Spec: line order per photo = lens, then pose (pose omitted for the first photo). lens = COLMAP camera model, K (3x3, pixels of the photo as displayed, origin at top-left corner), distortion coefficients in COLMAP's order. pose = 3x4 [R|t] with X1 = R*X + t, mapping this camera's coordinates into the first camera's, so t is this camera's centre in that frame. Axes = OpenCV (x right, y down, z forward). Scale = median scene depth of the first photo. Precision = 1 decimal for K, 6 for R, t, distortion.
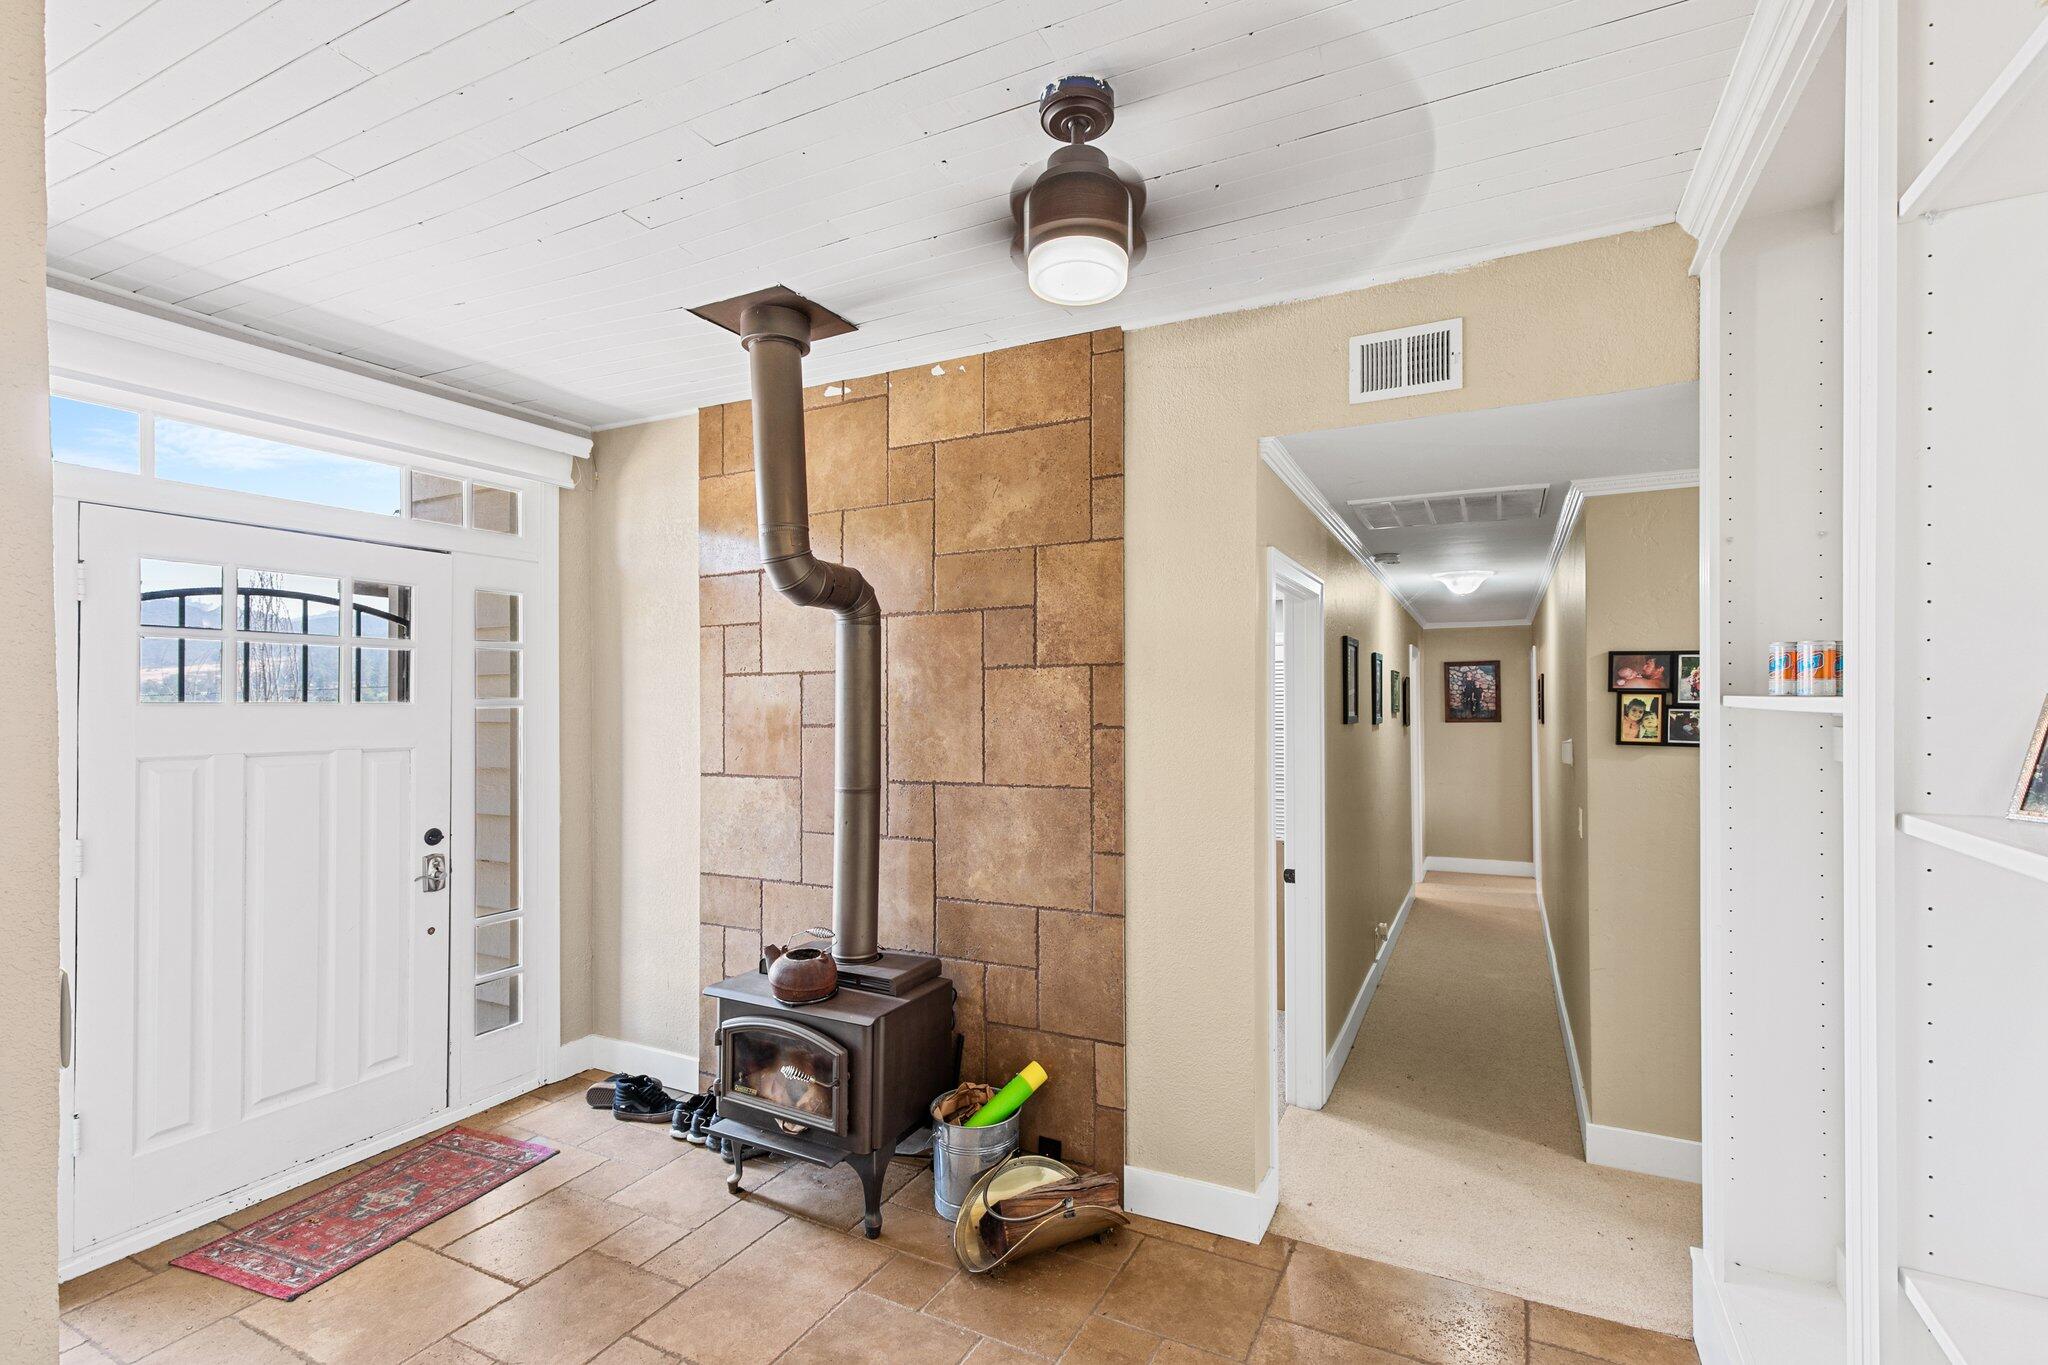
lens RADIAL K [[918.6, 0, 1042.5], [0, 918.6, 686.2], [0, 0, 1]] dist [0.005710, -0.002325]
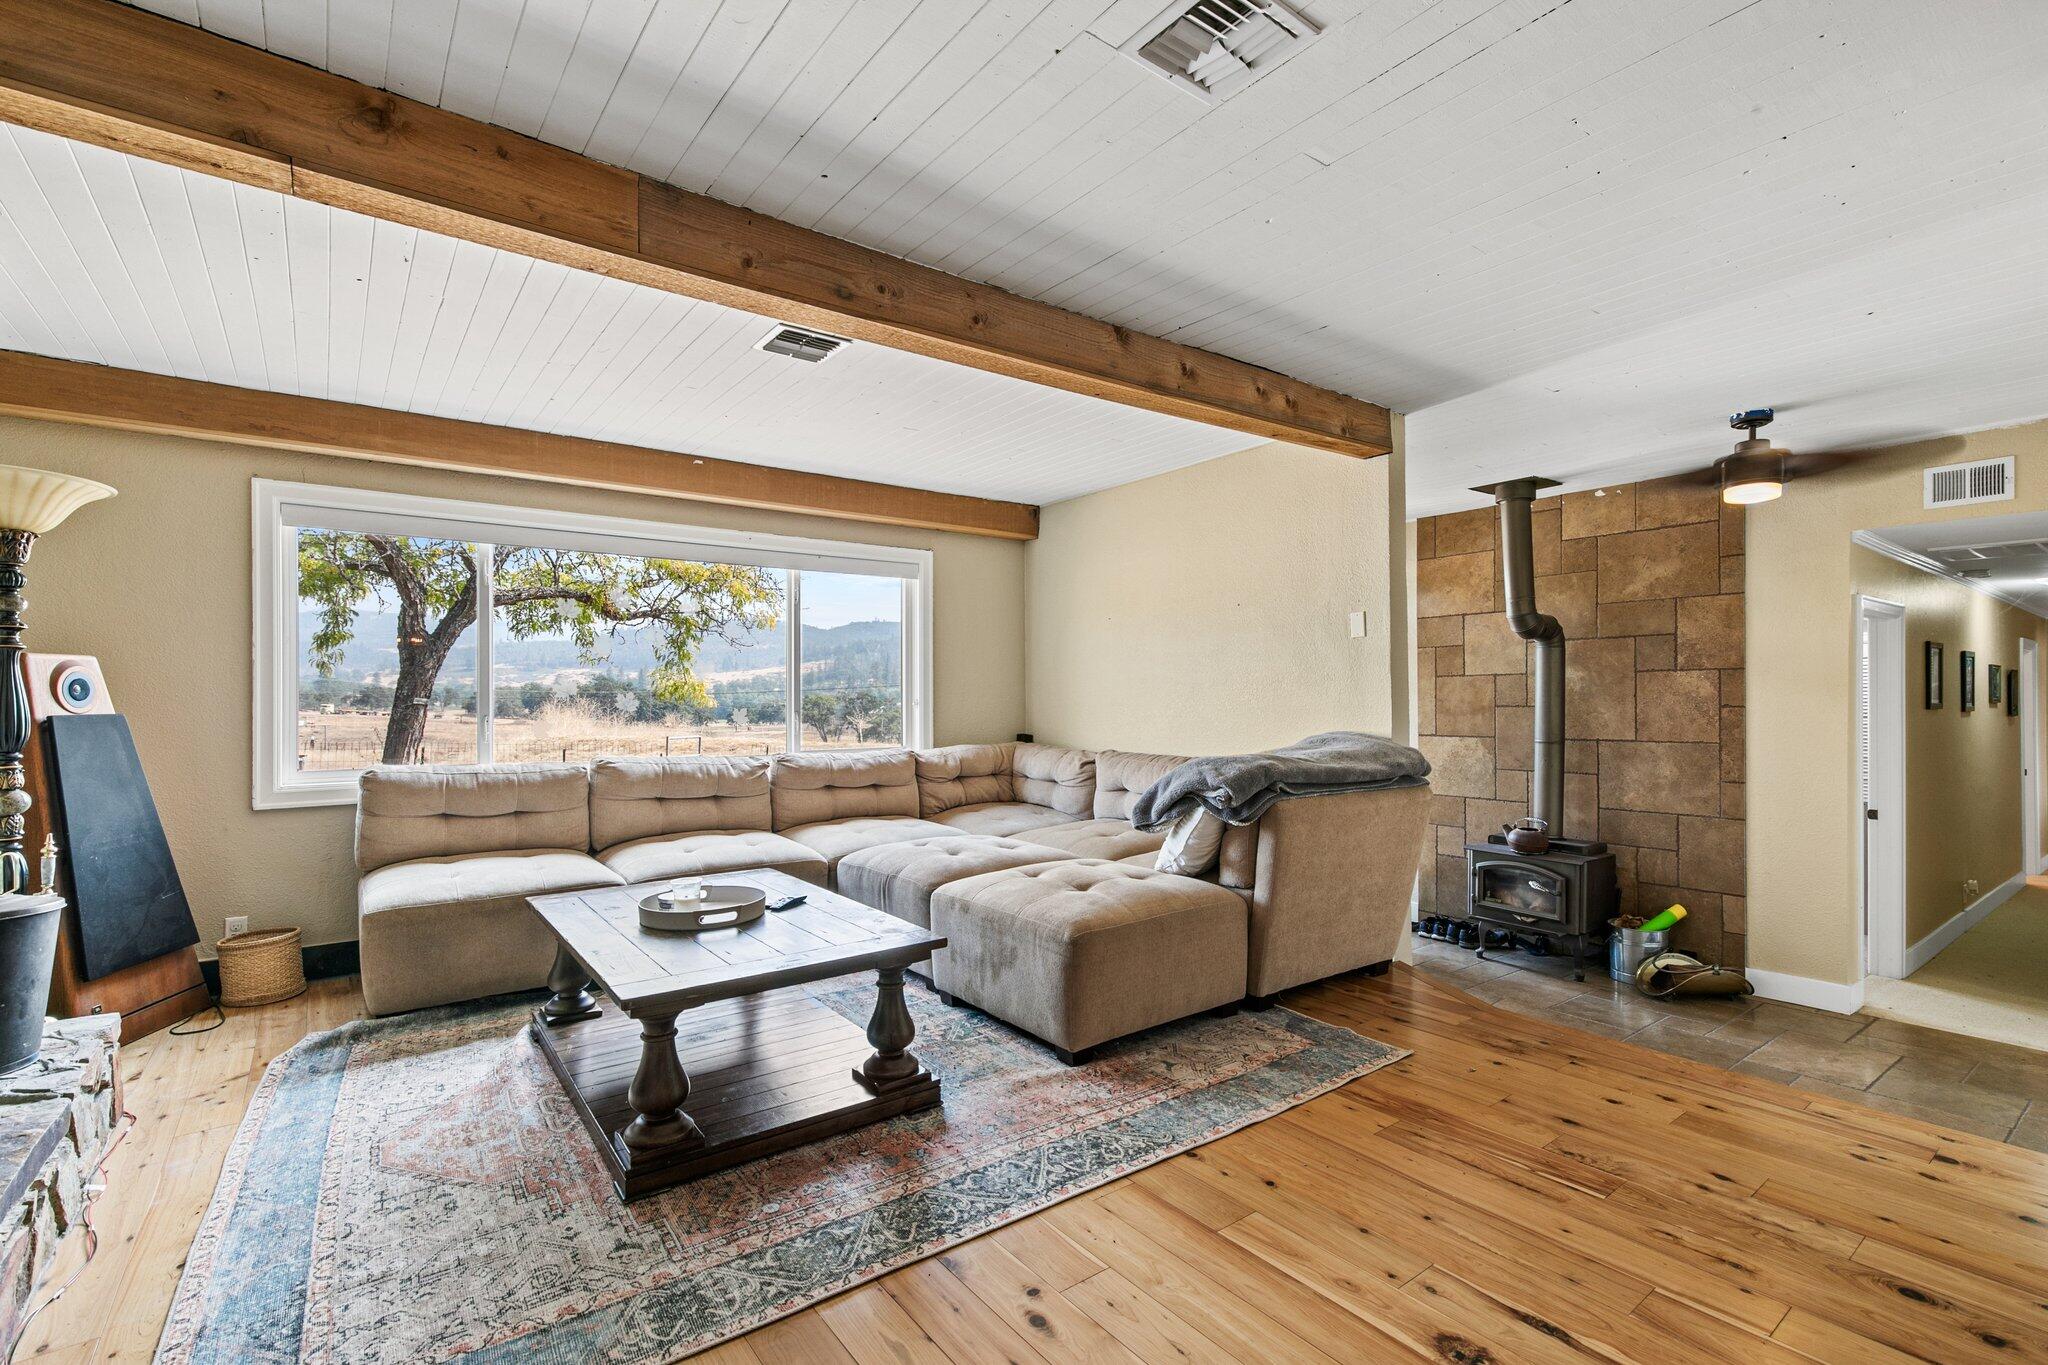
lens RADIAL K [[918.6, 0, 1039.7], [0, 918.6, 691.2], [0, 0, 1]] dist [0.005710, -0.002325]
pose [[0.893763, -0.000956, -0.448539, -0.289782], [0.006500, 0.999920, 0.010820, -0.009092], [0.448493, -0.012586, 0.893698, -1.010469]]
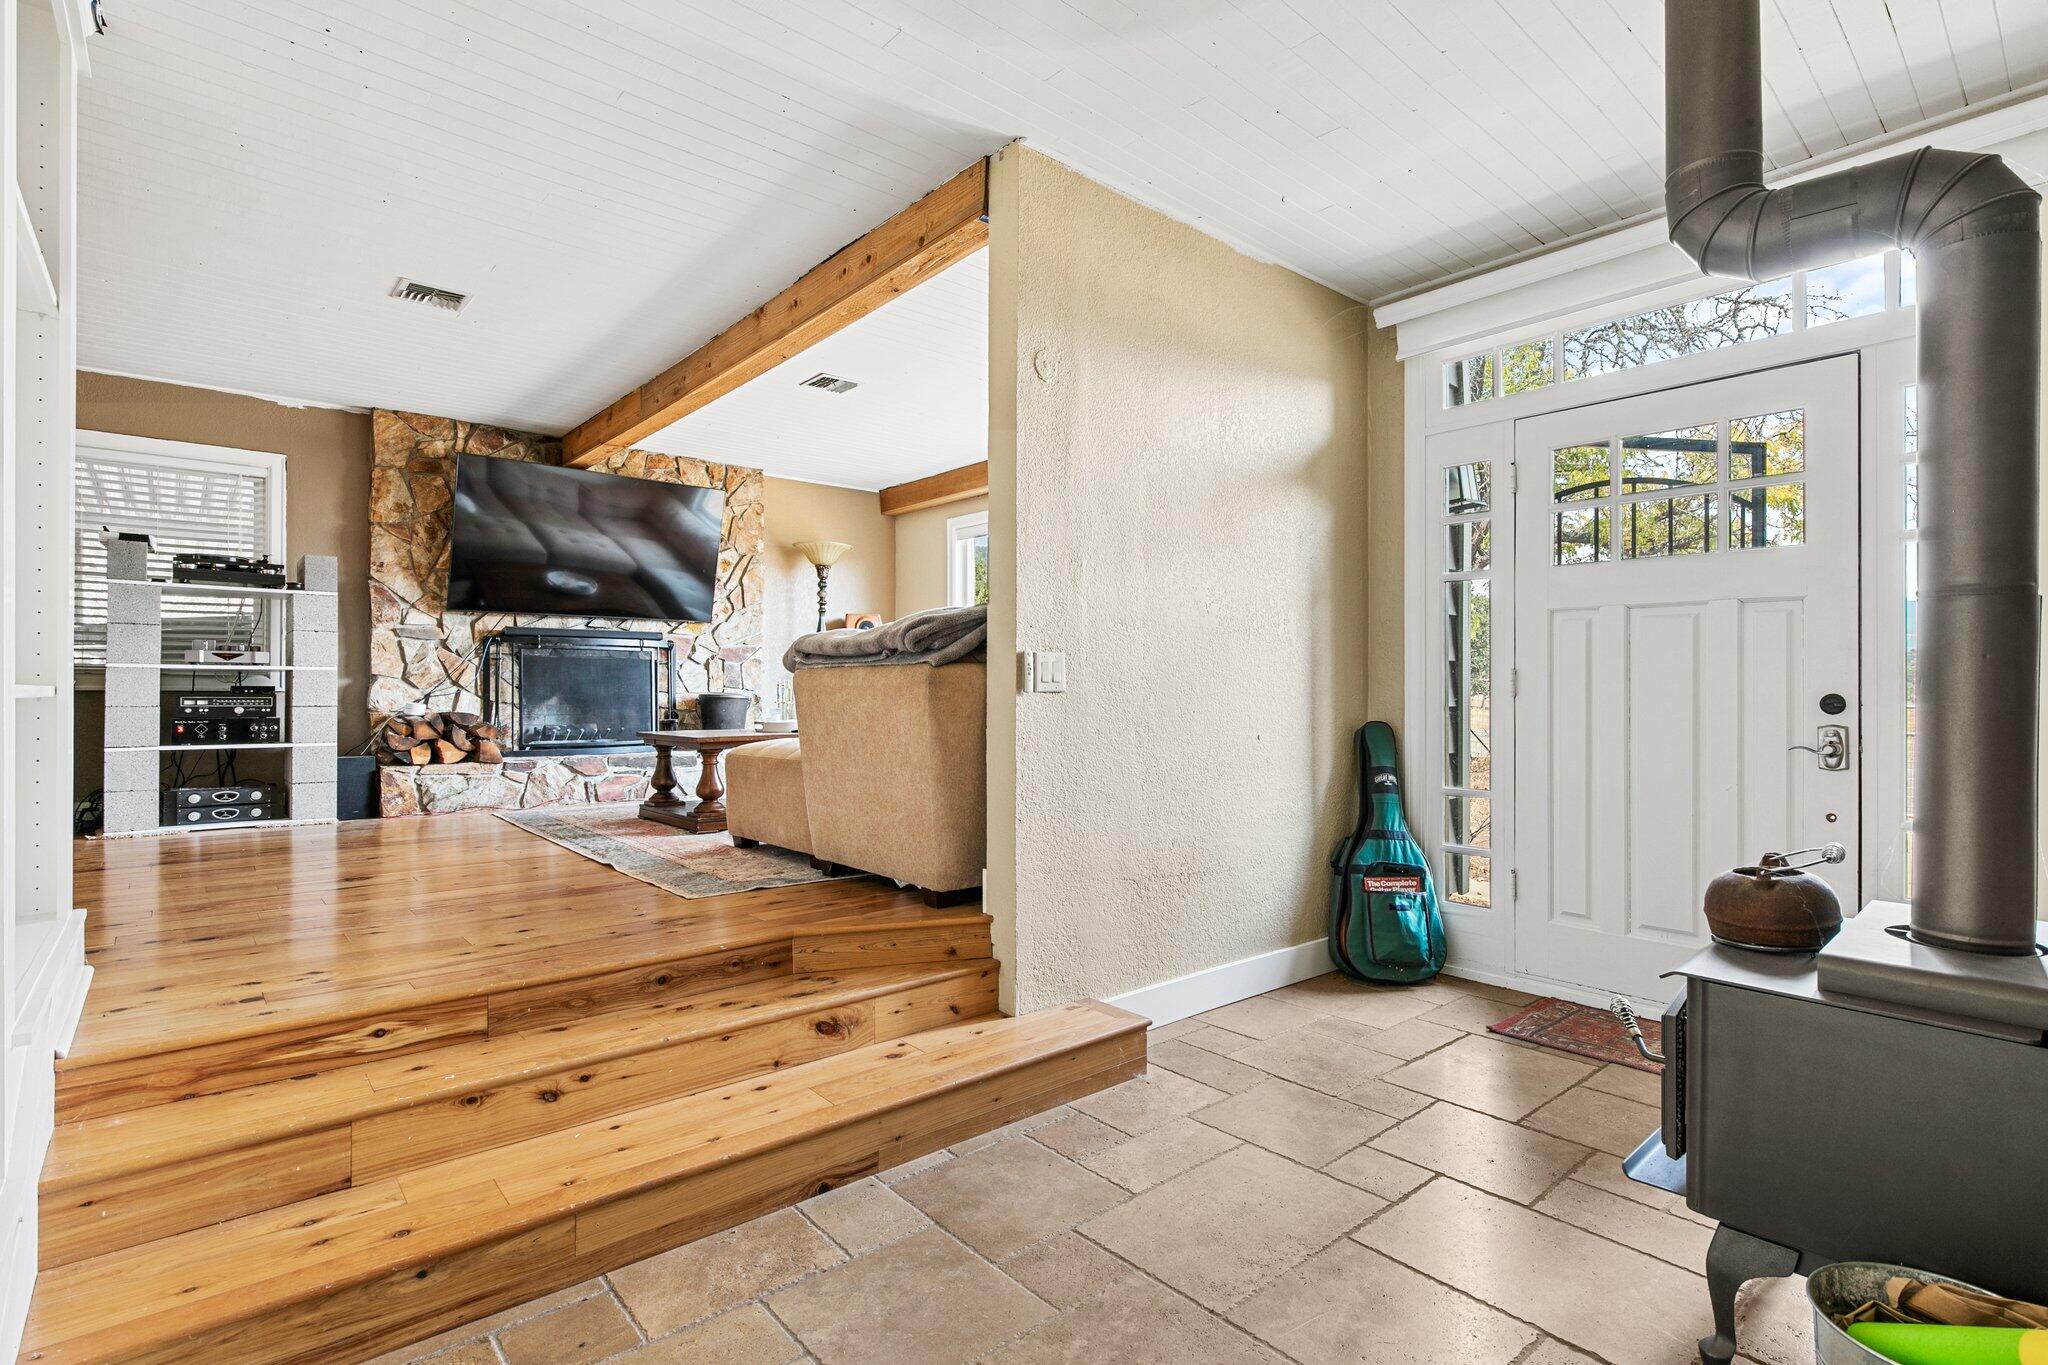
lens RADIAL K [[976.9, 0, 1034.3], [0, 976.9, 688.6], [0, 0, 1]] dist [-0.002688, 0.000249]
pose [[-0.386149, 0.007336, -0.922407, 0.453740], [0.016542, 0.999863, 0.001027, 0.151086], [0.922288, -0.014862, -0.386217, 0.750258]]
